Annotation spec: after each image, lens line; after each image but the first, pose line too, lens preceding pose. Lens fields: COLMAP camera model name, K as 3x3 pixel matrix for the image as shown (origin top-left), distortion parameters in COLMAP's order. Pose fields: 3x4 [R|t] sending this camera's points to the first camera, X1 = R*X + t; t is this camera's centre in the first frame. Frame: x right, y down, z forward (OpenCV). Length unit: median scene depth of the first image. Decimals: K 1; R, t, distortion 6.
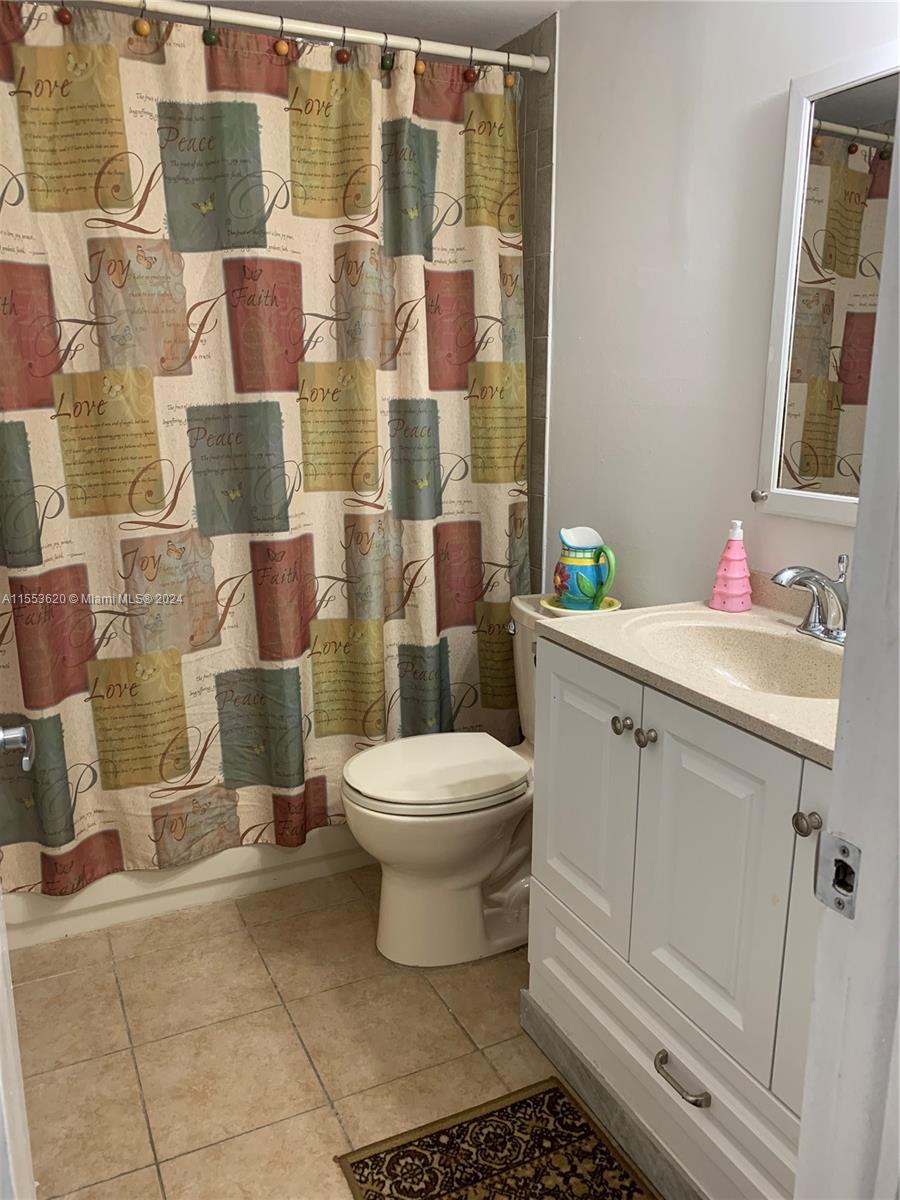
lens RADIAL K [[903.0, 0, 443.7], [0, 903.0, 592.3], [0, 0, 1]] dist [0.002851, -0.006831]
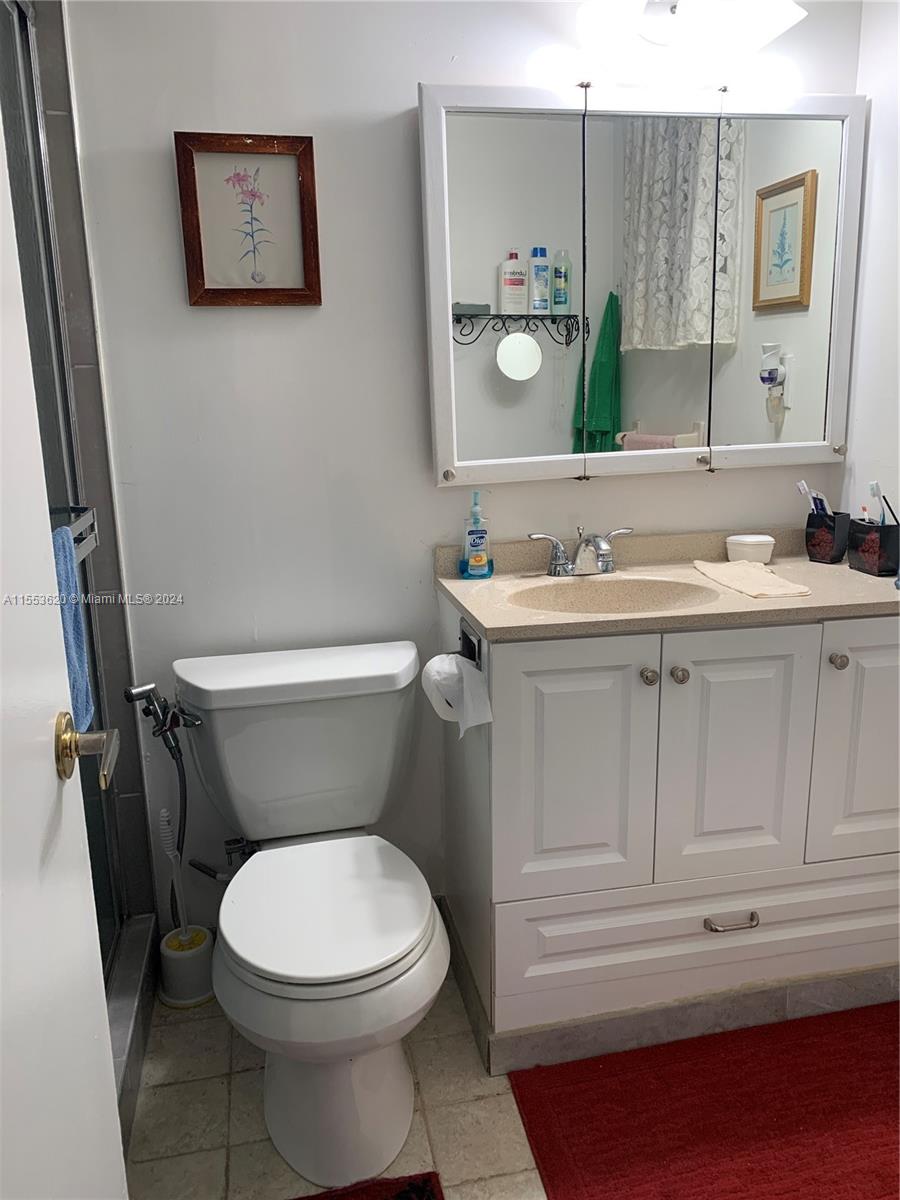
lens RADIAL K [[903.0, 0, 449.7], [0, 903.0, 596.8], [0, 0, 1]] dist [0.002851, -0.006831]
pose [[0.258130, -0.224155, 0.939746, -0.726622], [0.208755, 0.962673, 0.172283, -0.154468], [-0.943287, 0.151705, 0.295289, 0.743634]]
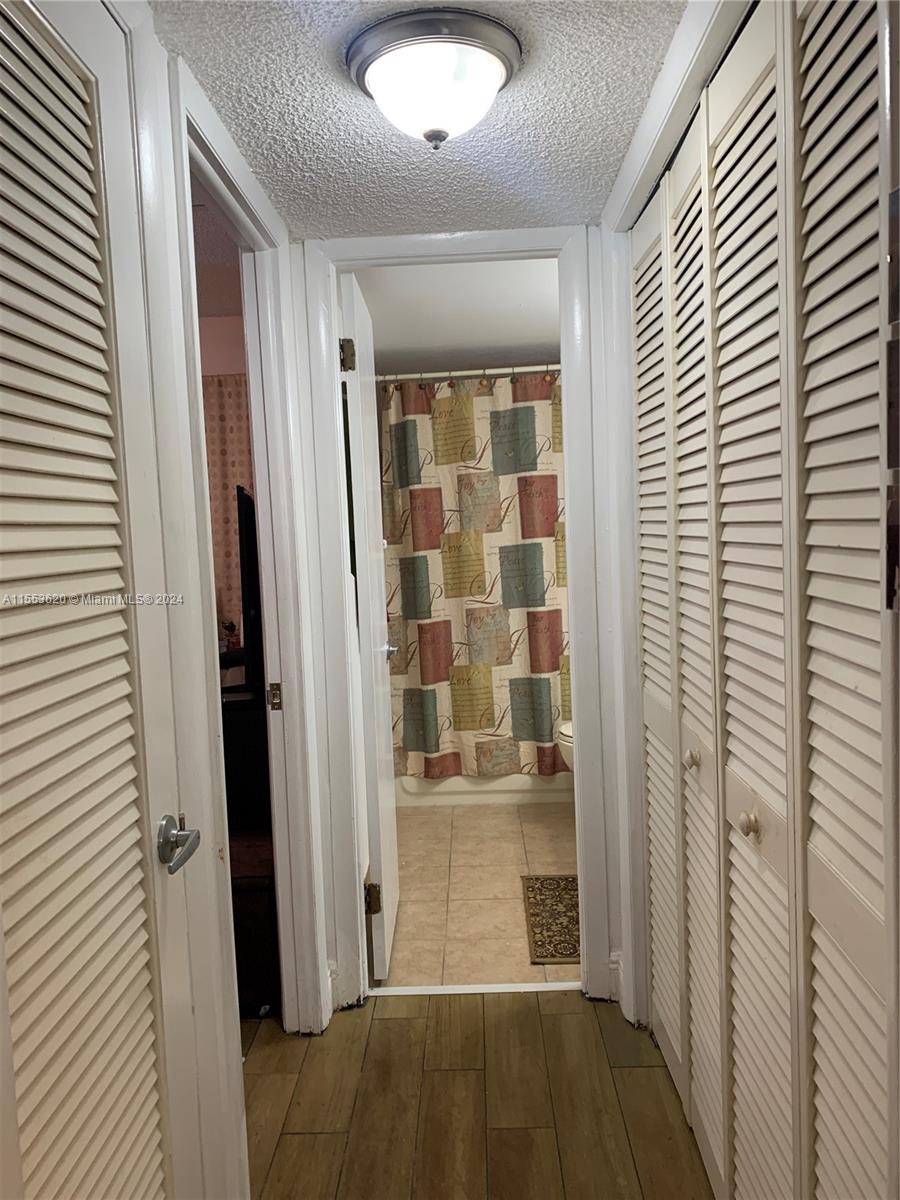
lens RADIAL K [[903.0, 0, 451.3], [0, 903.0, 601.4], [0, 0, 1]] dist [0.002851, -0.006831]
pose [[0.886565, 0.001617, -0.462602, 0.588544], [-0.060498, 0.991811, -0.112475, 0.163333], [0.458632, 0.127703, 0.879403, -0.878471]]
